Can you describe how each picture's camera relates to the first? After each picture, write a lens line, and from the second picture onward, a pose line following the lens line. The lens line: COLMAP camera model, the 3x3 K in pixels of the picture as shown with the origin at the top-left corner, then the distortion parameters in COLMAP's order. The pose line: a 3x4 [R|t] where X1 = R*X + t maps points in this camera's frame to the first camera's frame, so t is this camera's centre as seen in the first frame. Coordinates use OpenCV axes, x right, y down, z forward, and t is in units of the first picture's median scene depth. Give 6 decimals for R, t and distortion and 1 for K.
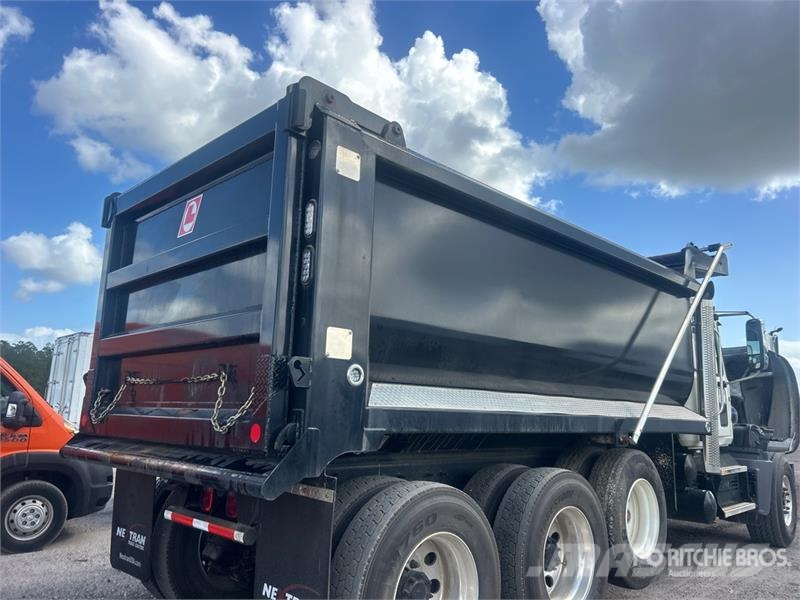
lens RADIAL K [[597.8, 0, 400.0], [0, 597.8, 300.0], [0, 0, 1]] dist [-0.001070, -0.005283]
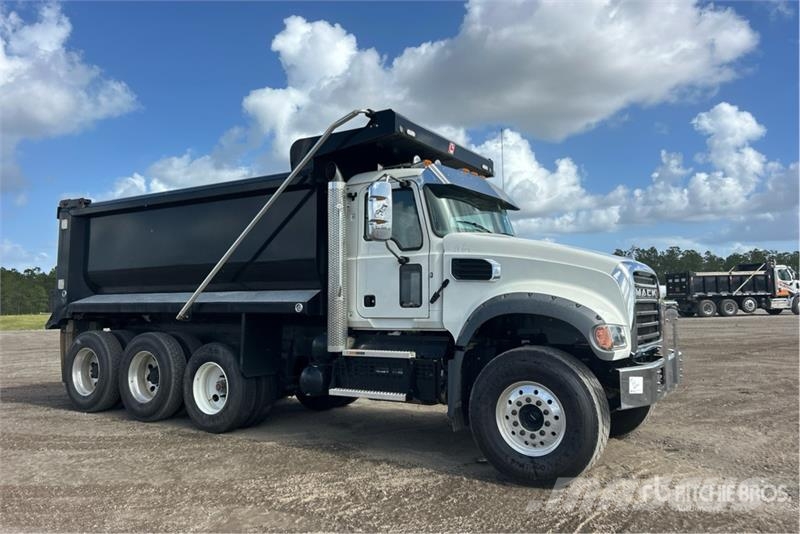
lens RADIAL K [[621.4, 0, 401.8], [0, 621.4, 251.2], [0, 0, 1]] dist [0.033814, 0.000941]
pose [[0.231573, -0.123172, -0.964988, 3.096824], [0.188568, 0.978822, -0.079686, 0.445788], [0.954367, -0.163513, 0.249895, 1.703960]]
